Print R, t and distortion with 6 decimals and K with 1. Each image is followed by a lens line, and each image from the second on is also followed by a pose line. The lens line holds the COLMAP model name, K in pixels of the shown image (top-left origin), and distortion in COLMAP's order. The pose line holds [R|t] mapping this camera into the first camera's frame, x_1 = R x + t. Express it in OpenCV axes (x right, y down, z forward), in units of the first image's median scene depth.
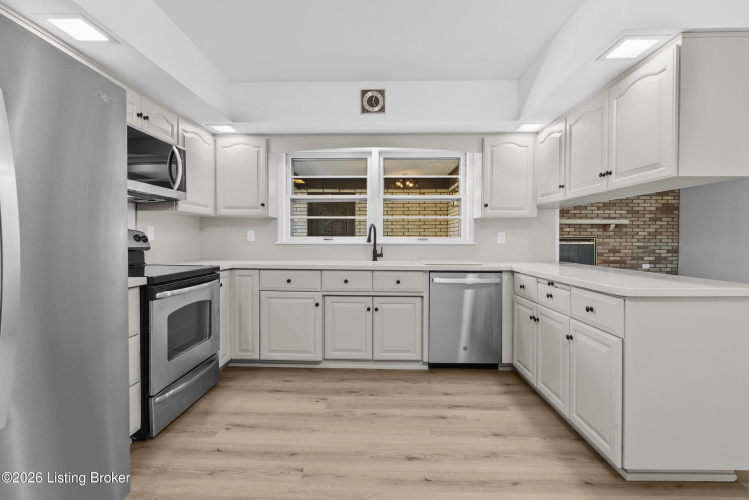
lens RADIAL K [[330.5, 0, 369.4], [0, 330.5, 236.0], [0, 0, 1]] dist [-0.005851, 0.001300]
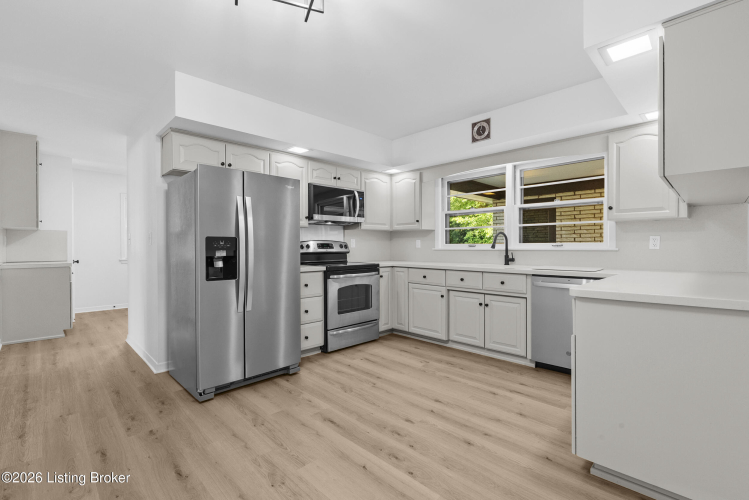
lens RADIAL K [[330.5, 0, 381.1], [0, 330.5, 235.6], [0, 0, 1]] dist [-0.005851, 0.001300]
pose [[0.739178, -0.028584, -0.672903, 0.543804], [0.012273, 0.999505, -0.028975, 0.003544], [0.673398, 0.013159, 0.739163, -0.126736]]
